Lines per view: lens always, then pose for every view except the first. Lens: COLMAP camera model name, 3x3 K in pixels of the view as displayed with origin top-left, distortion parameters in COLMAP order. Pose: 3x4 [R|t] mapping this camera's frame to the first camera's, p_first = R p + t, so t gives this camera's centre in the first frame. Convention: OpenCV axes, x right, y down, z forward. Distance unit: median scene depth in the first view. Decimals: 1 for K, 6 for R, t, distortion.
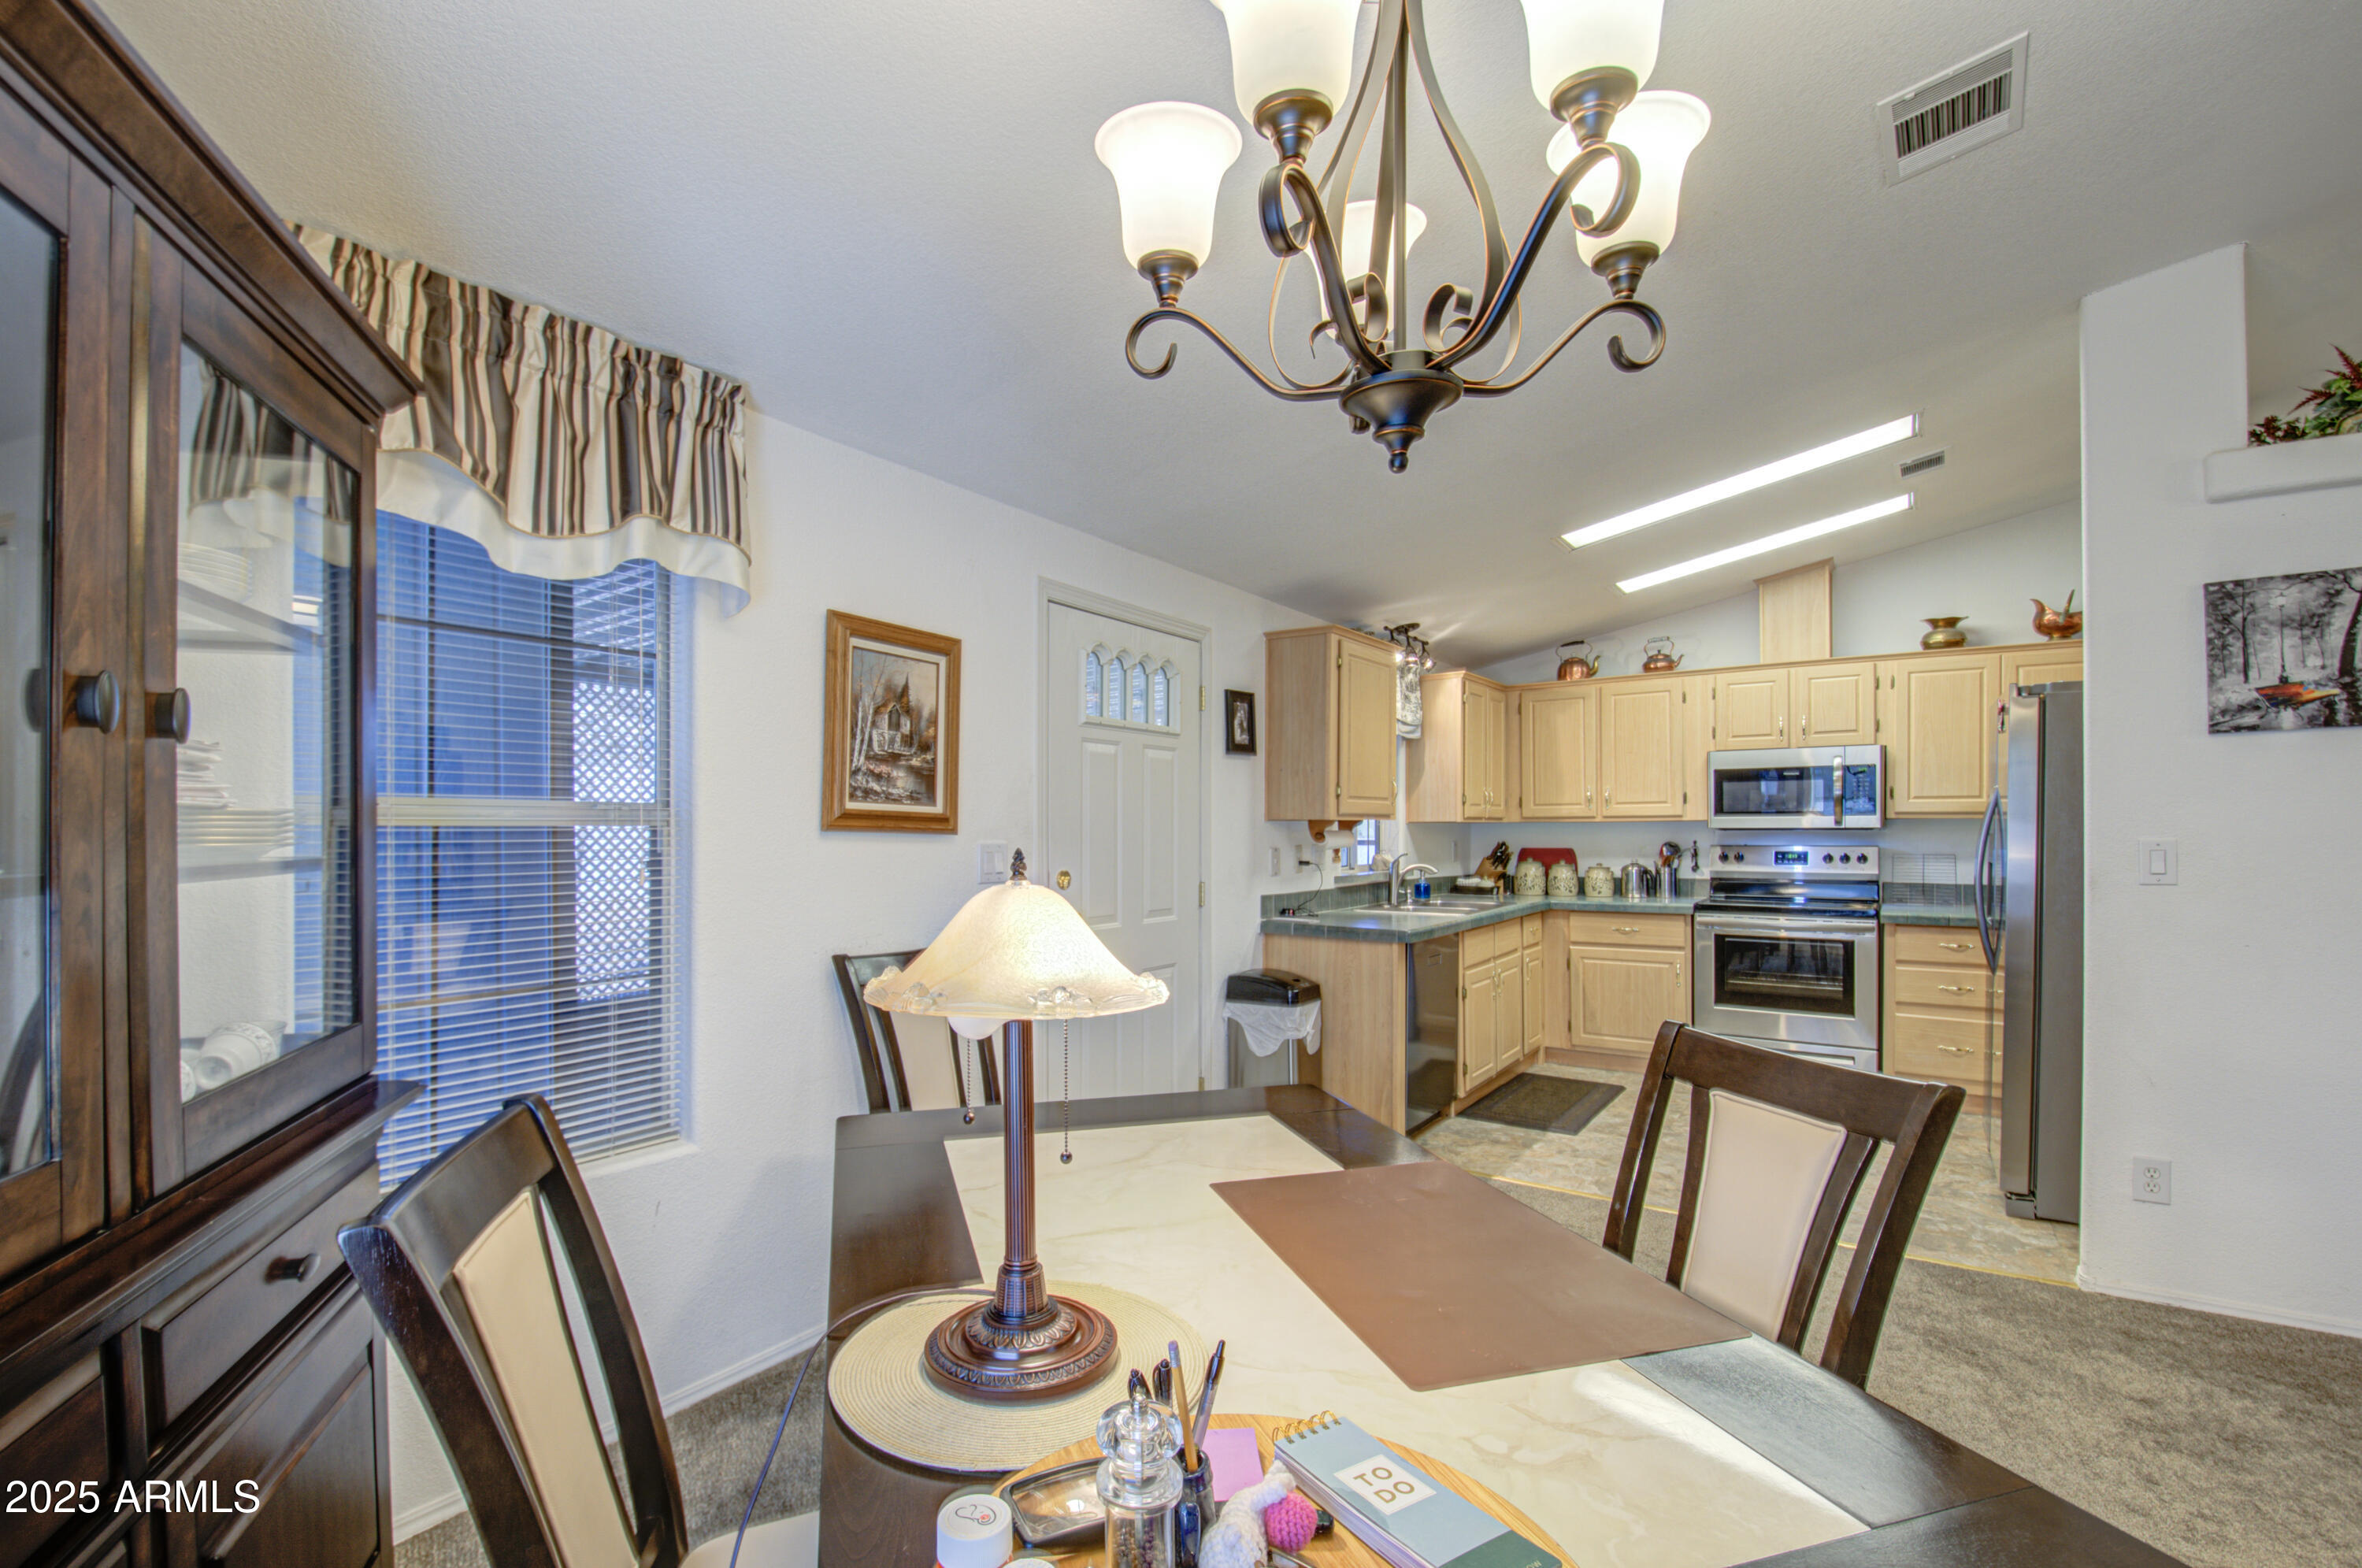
lens RADIAL K [[1049.8, 0, 1130.7], [0, 1049.8, 835.5], [0, 0, 1]] dist [-0.000791, -0.000396]
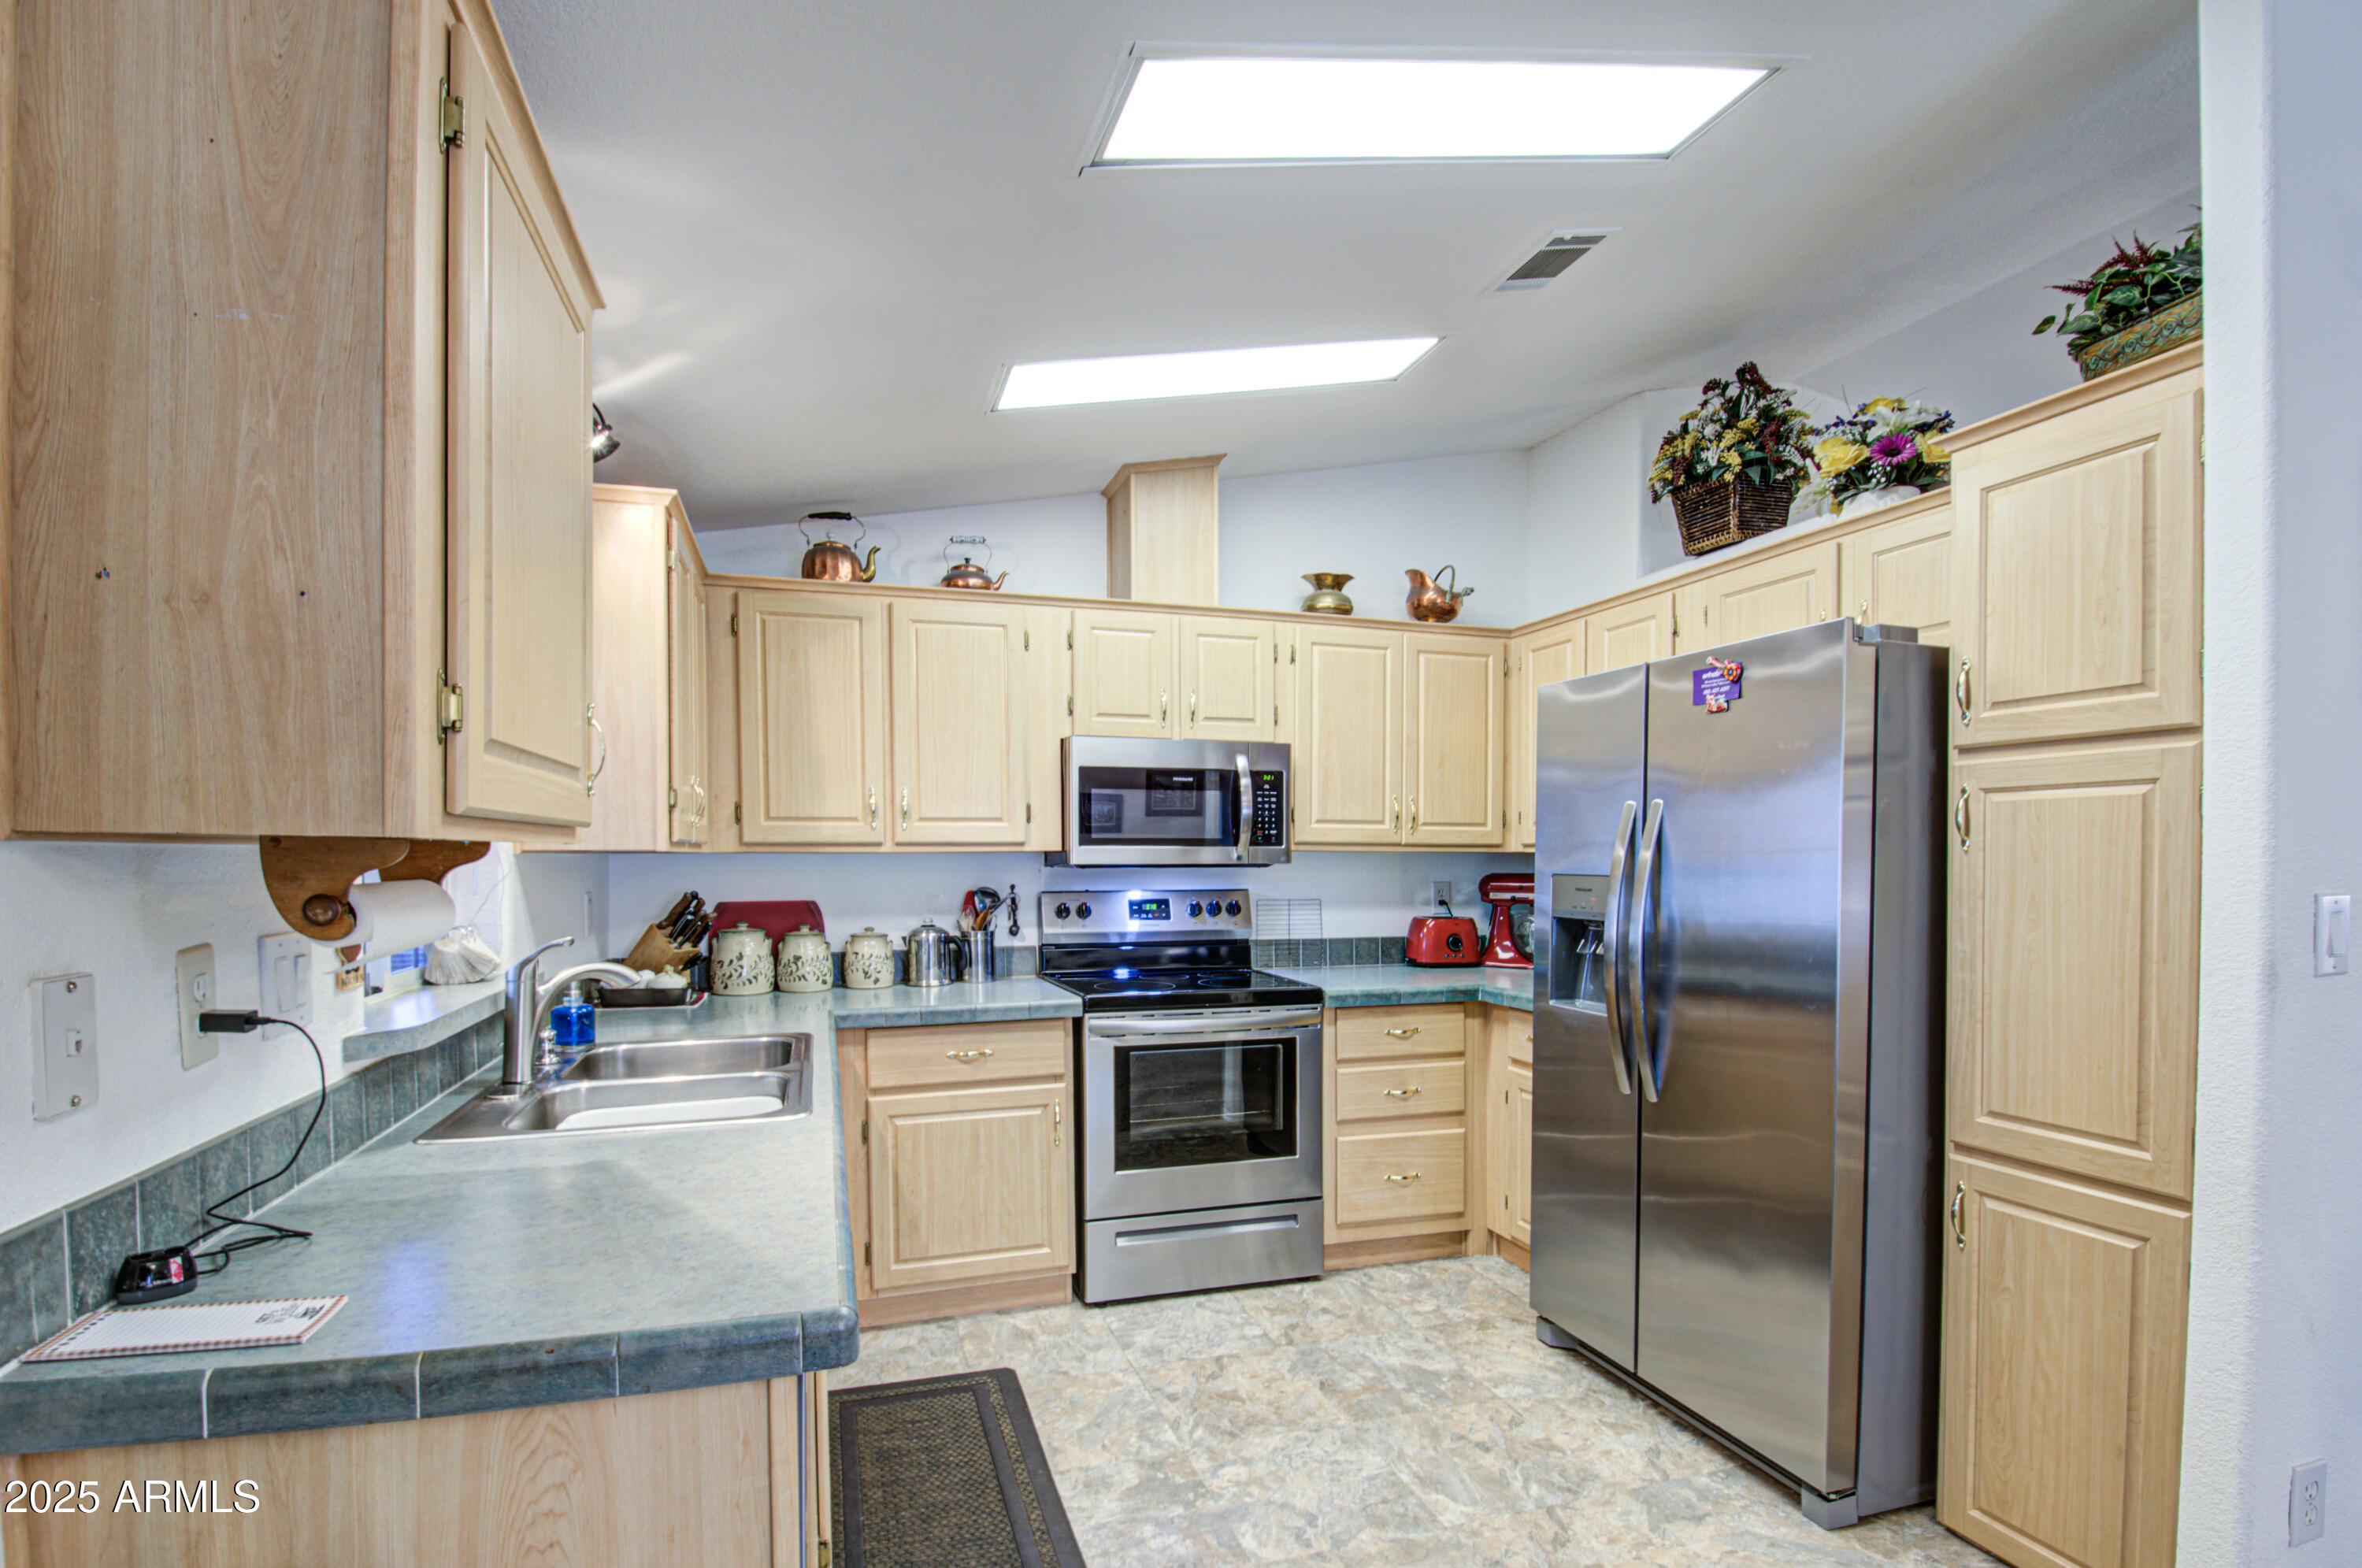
lens RADIAL K [[1089.1, 0, 1140.4], [0, 1089.1, 881.2], [0, 0, 1]] dist [-0.000167, -0.000062]
pose [[0.601049, -0.014357, 0.799083, 0.083285], [0.004411, 0.999883, 0.014647, -0.006664], [-0.799200, -0.005279, 0.601042, 0.614238]]
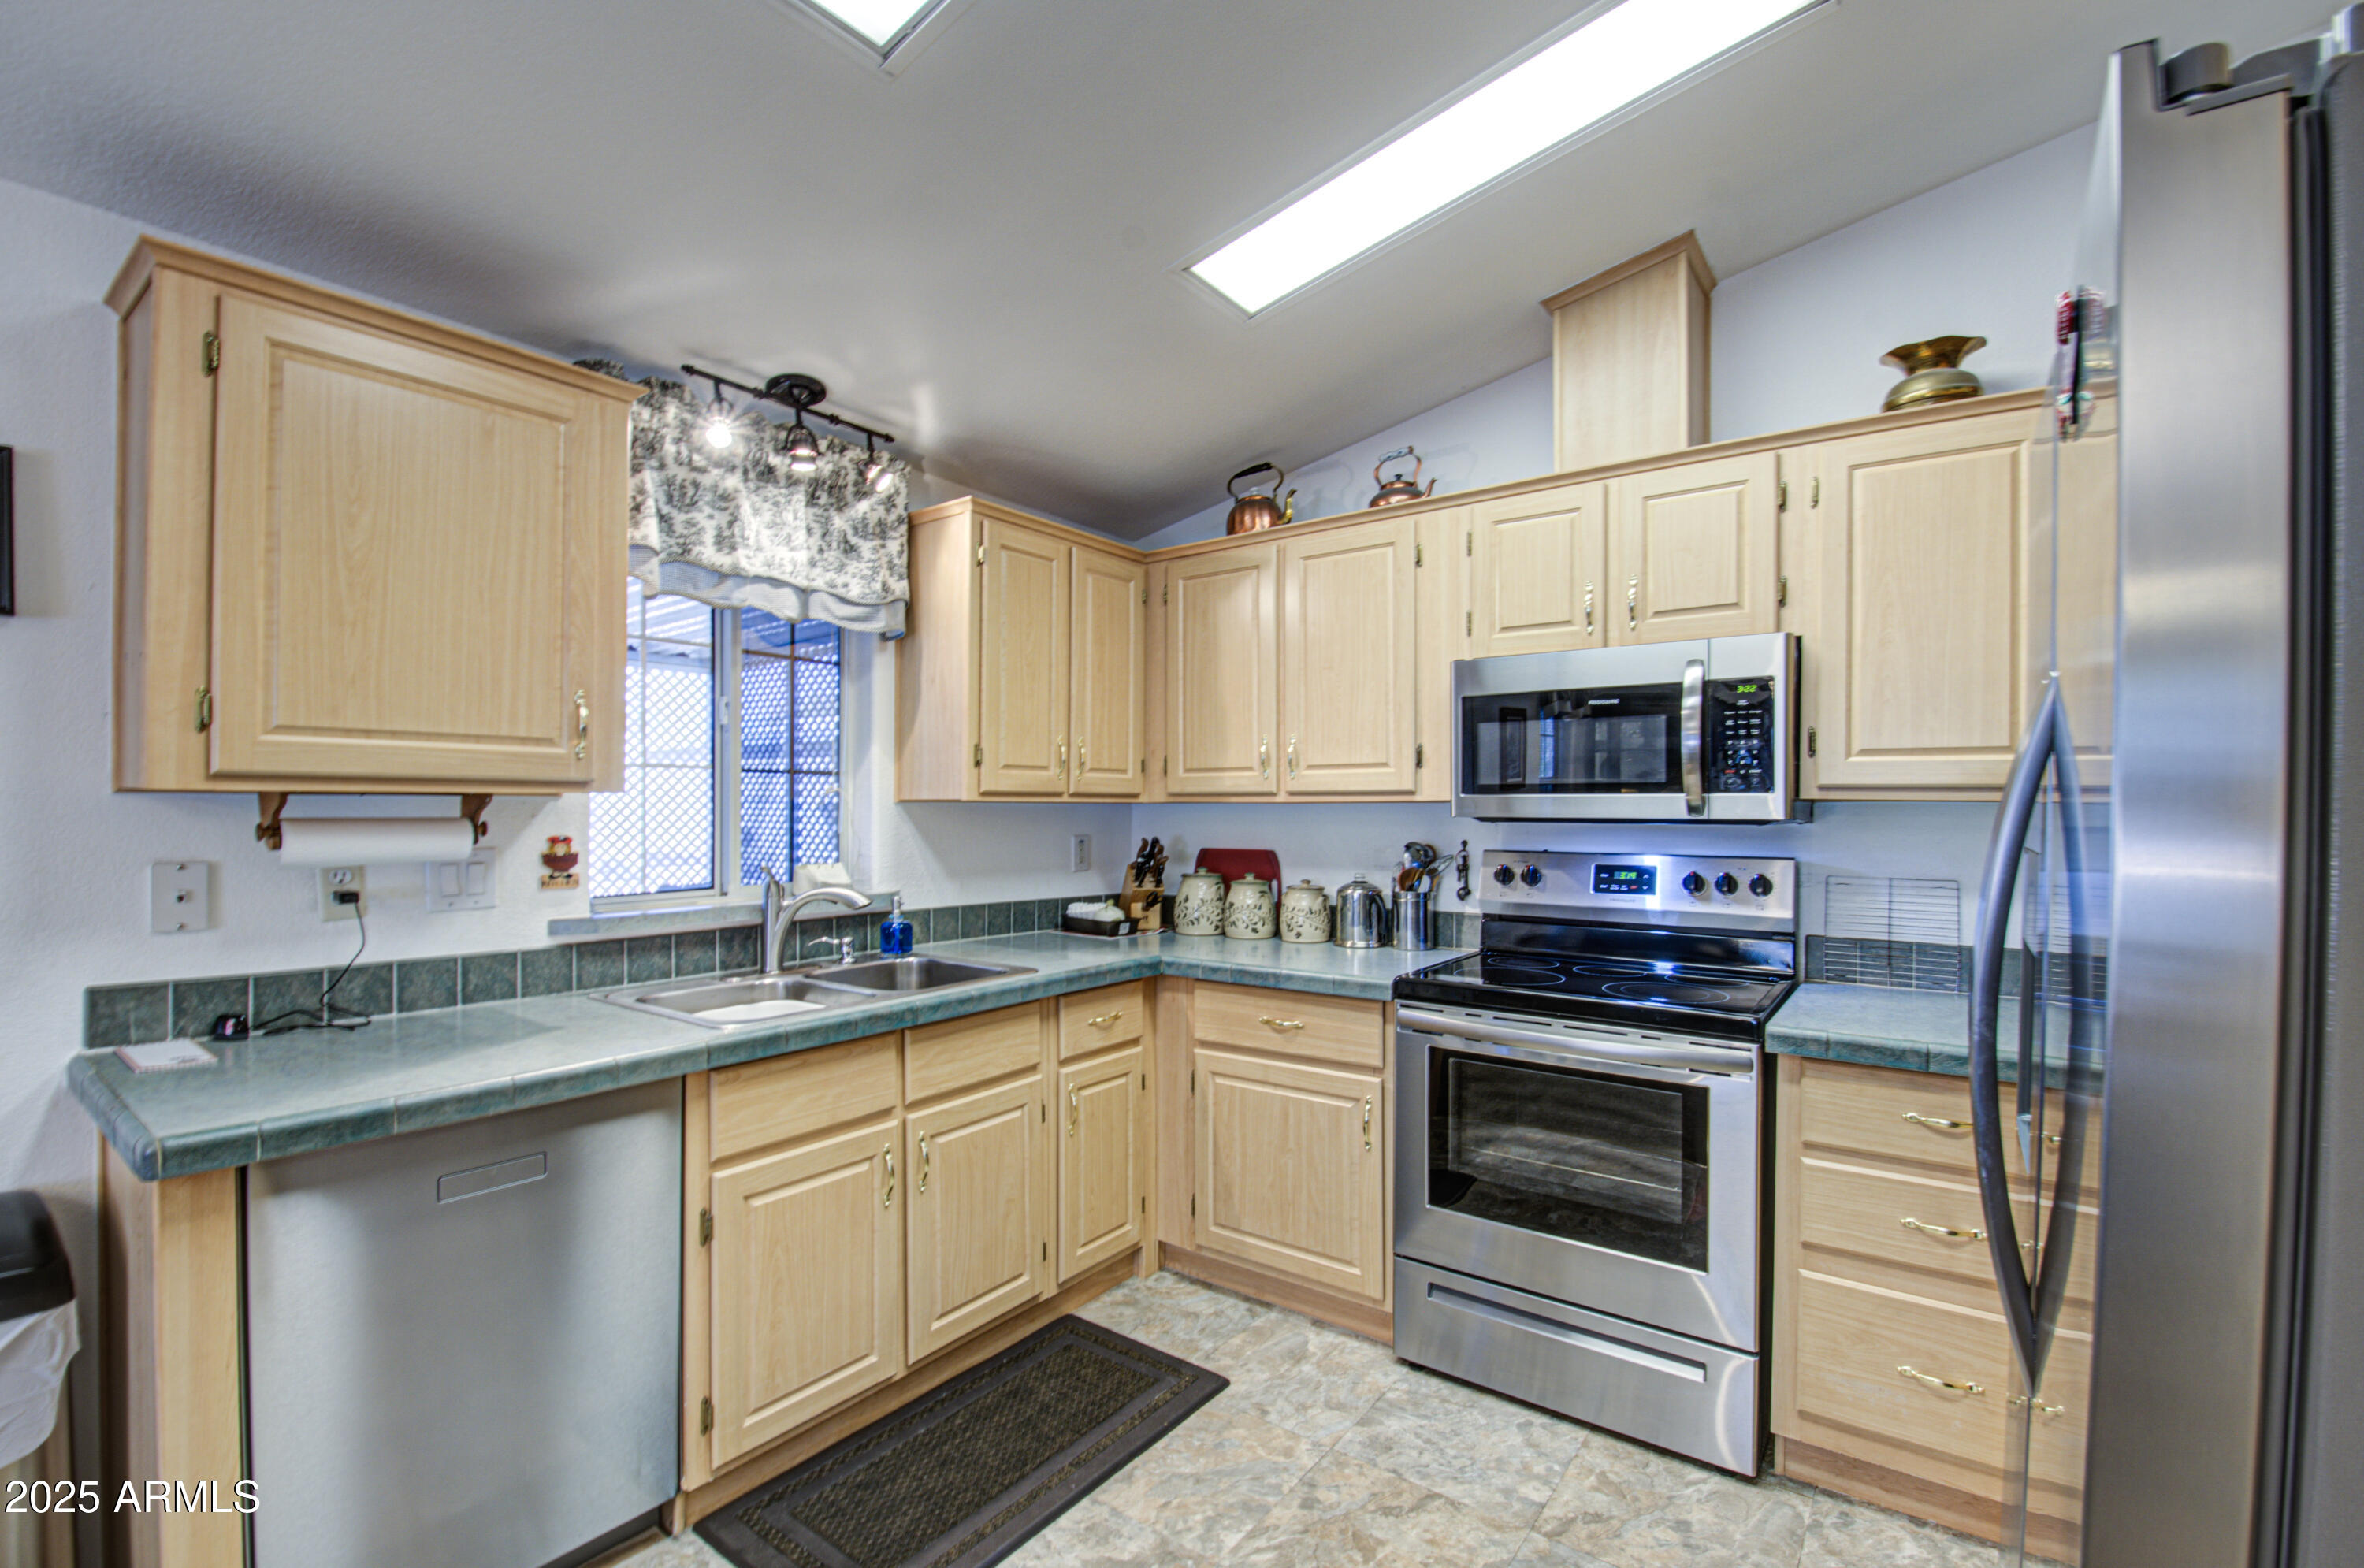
lens RADIAL K [[1034.2, 0, 1181.5], [0, 1034.2, 812.5], [0, 0, 1]] dist [0.000883, -0.000131]
pose [[0.999949, 0.008829, -0.004970, 0.438339], [-0.008838, 0.999959, -0.001783, -0.007529], [0.004954, 0.001827, 0.999986, 0.532946]]
